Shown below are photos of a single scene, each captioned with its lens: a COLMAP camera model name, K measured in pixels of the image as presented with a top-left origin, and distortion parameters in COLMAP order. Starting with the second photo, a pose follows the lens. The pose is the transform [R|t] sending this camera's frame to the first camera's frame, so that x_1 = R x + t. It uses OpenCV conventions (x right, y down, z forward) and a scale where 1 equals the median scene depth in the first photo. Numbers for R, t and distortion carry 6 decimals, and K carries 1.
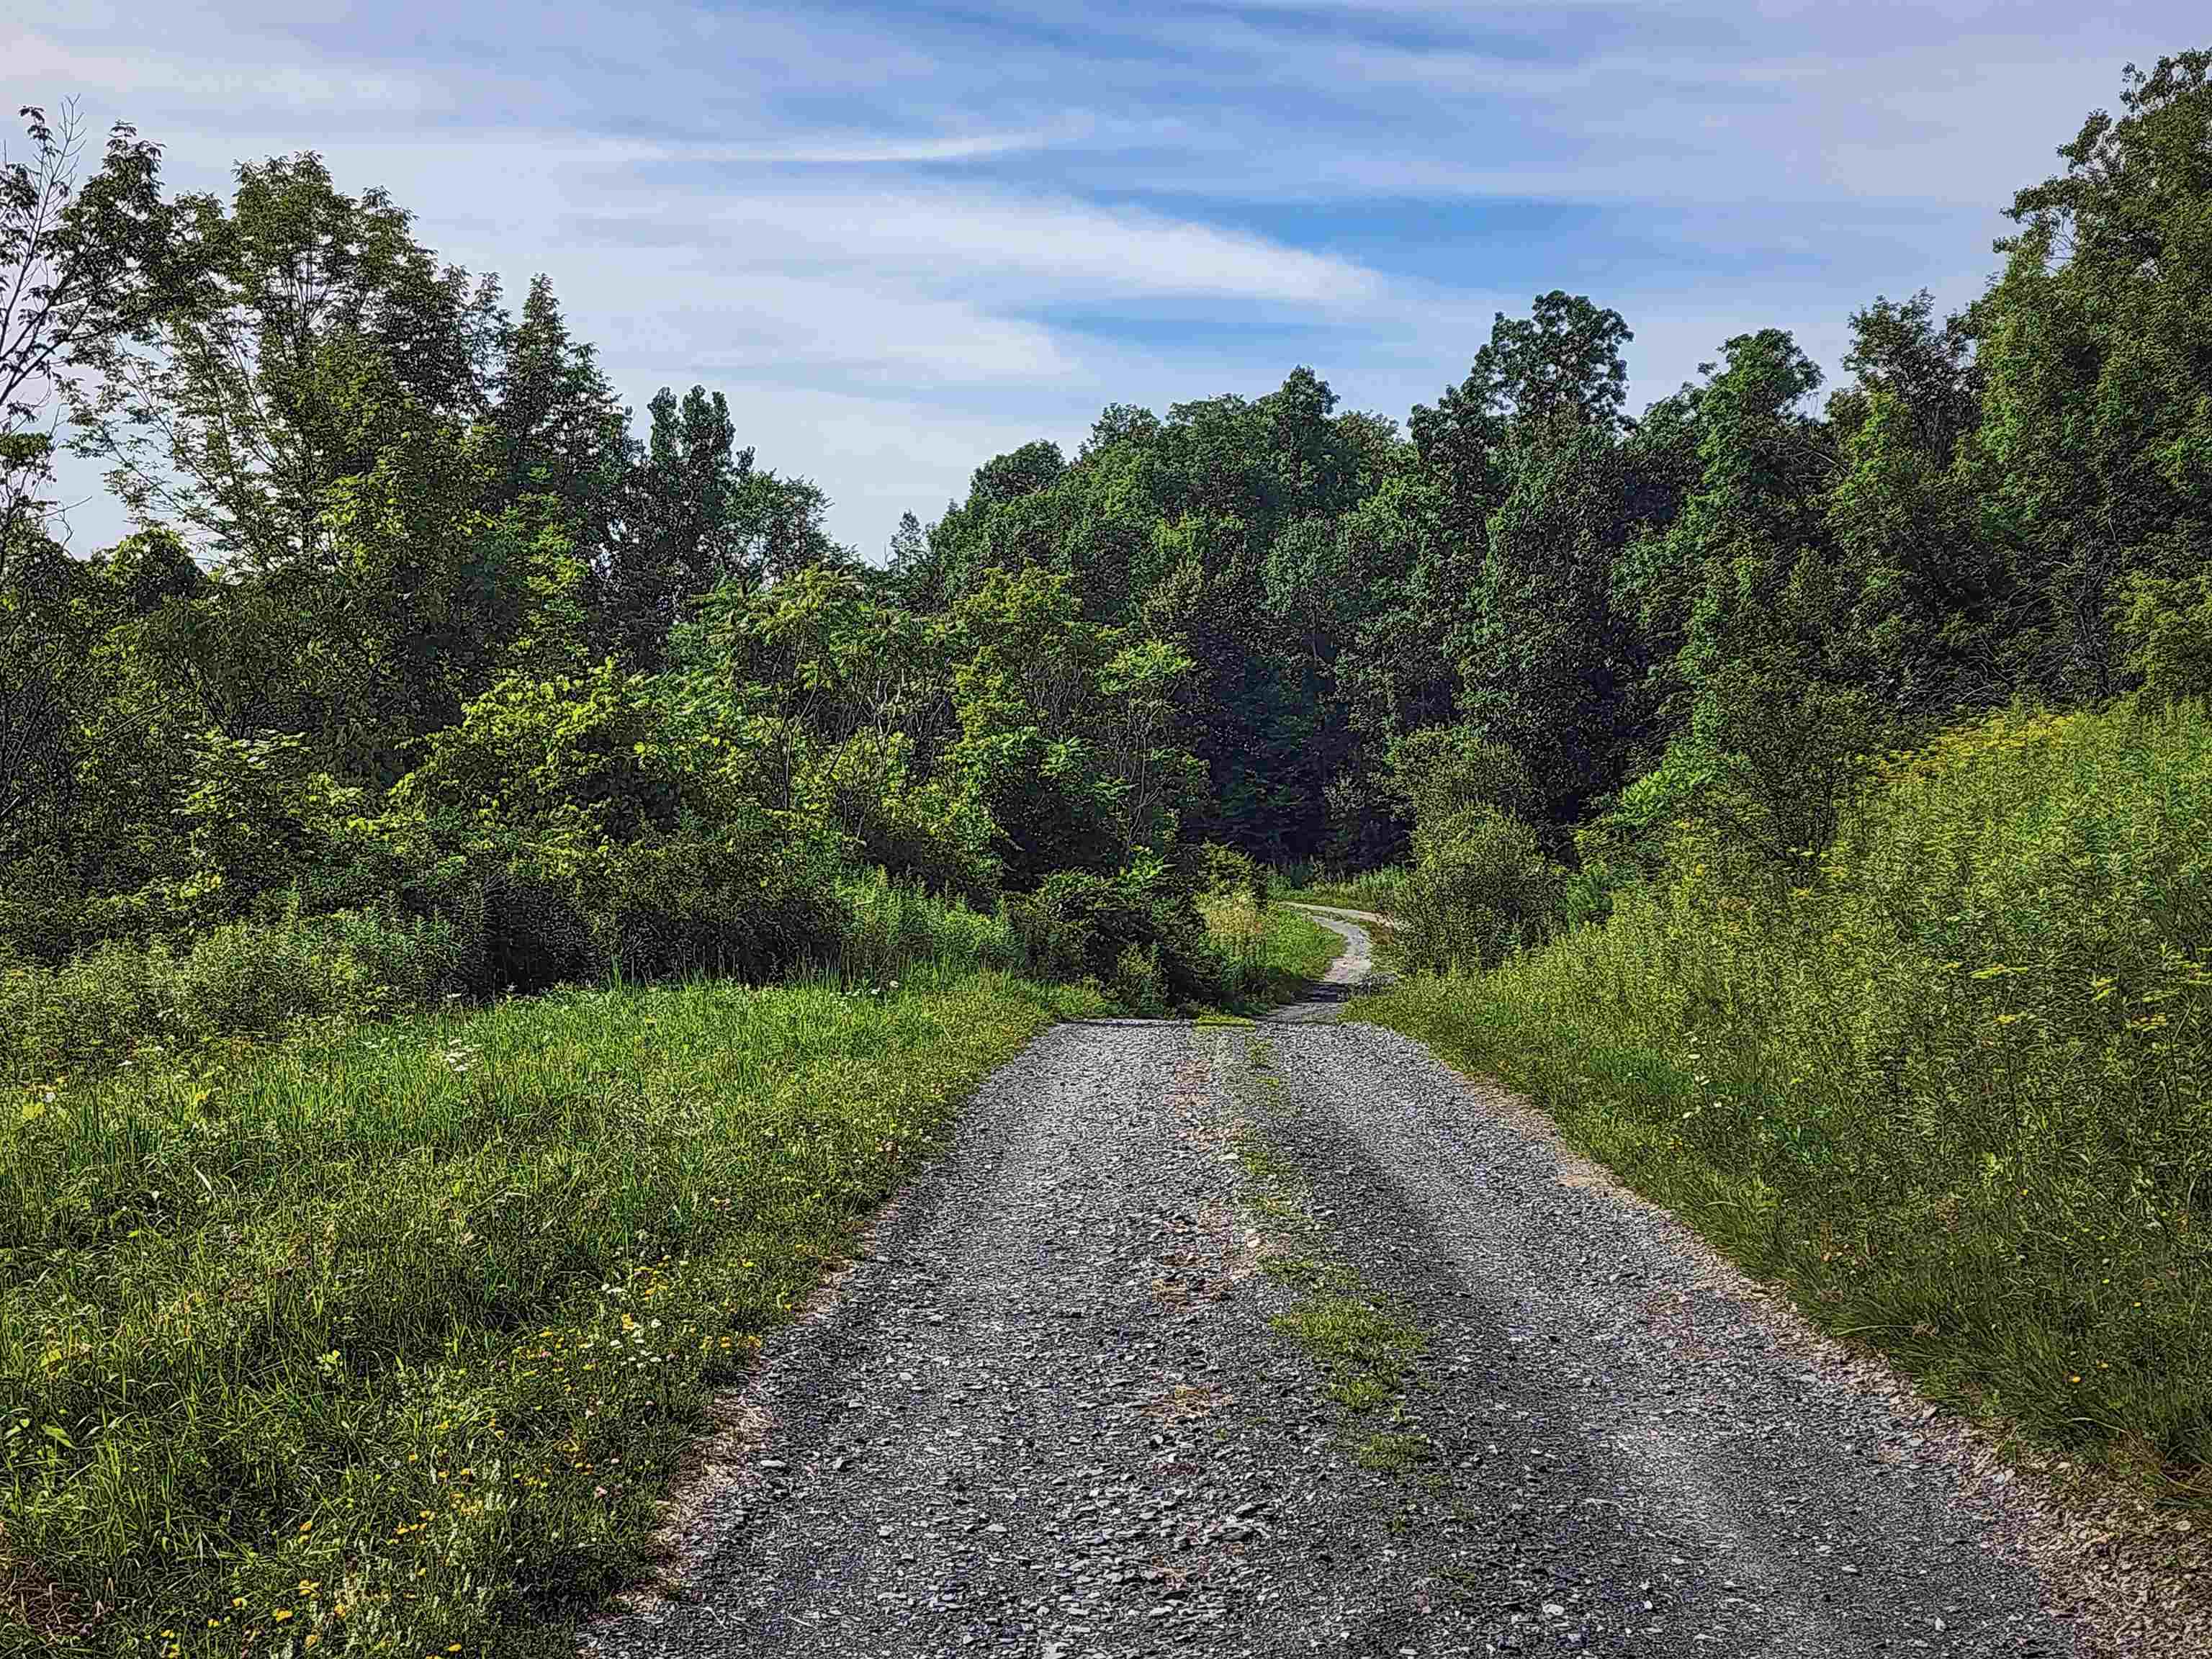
lens RADIAL K [[1154.8, 0, 1124.1], [0, 1154.8, 814.1], [0, 0, 1]] dist [-0.001197, 0.000114]
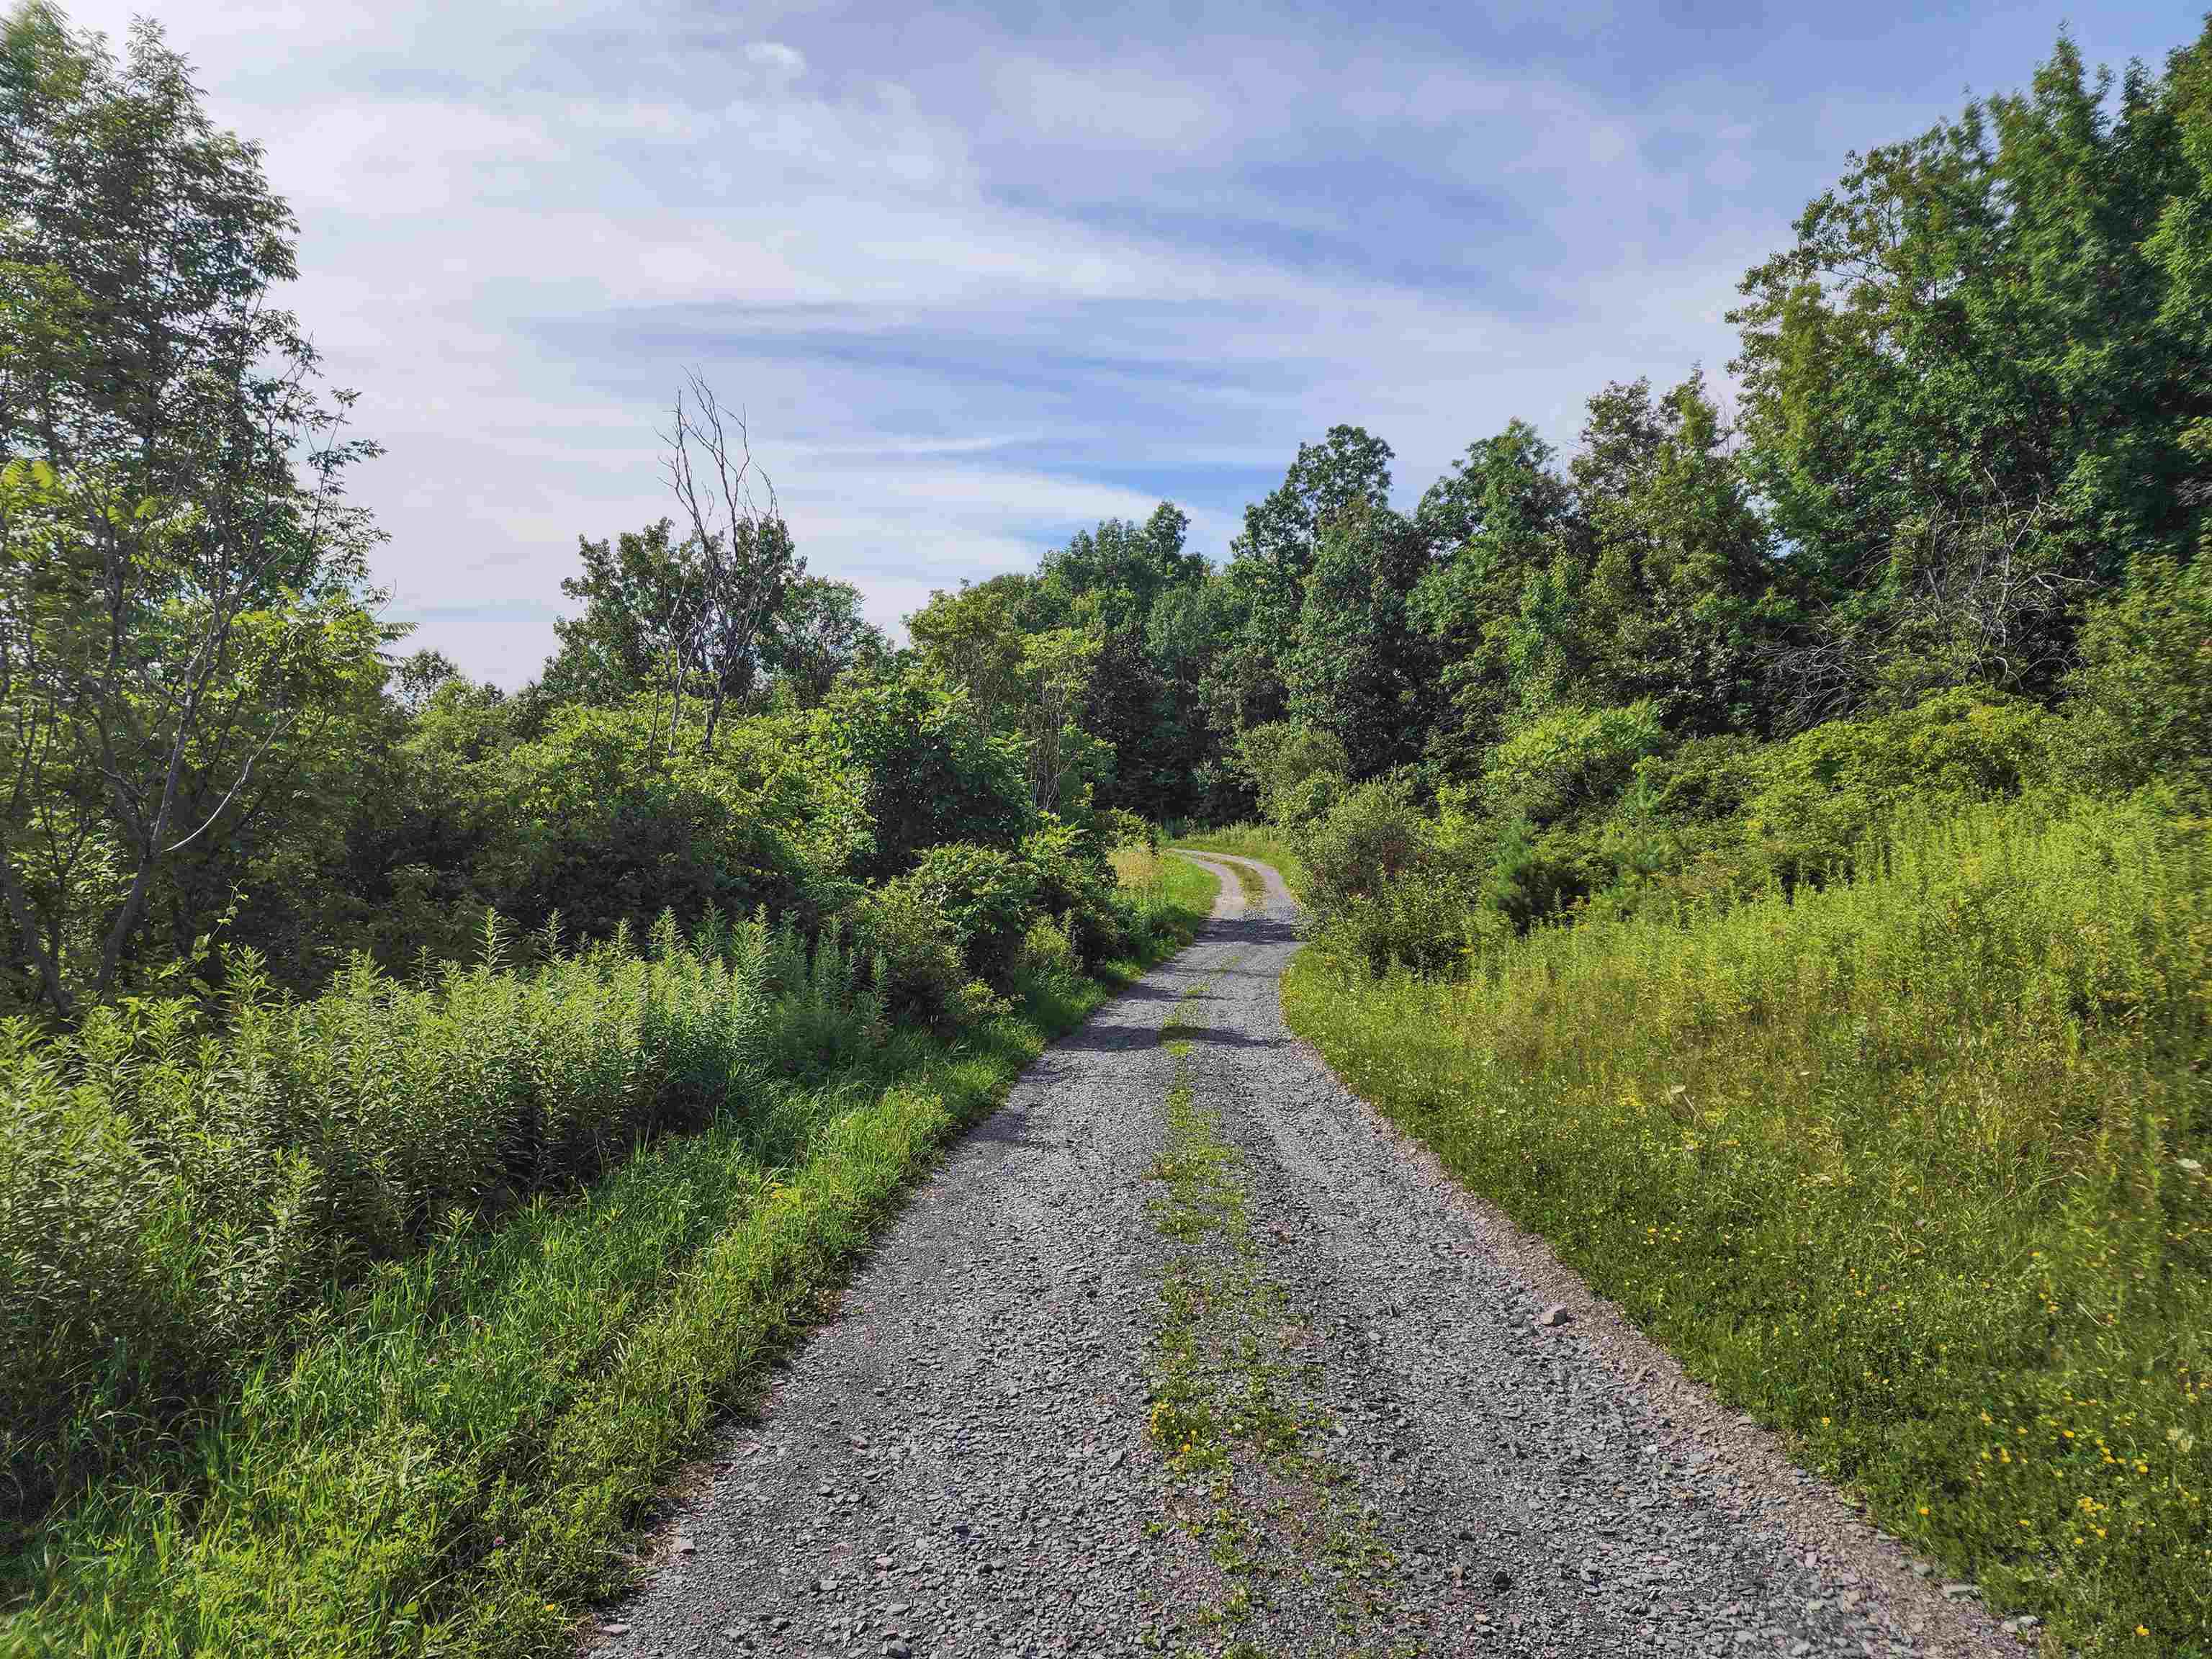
lens RADIAL K [[1457.6, 0, 1111.9], [0, 1457.6, 820.4], [0, 0, 1]] dist [0.061391, -0.055134]
pose [[0.997569, -0.028525, 0.063584, -0.046166], [0.026302, 0.999023, 0.035515, -0.025908], [-0.064535, -0.033756, 0.997344, -0.808043]]
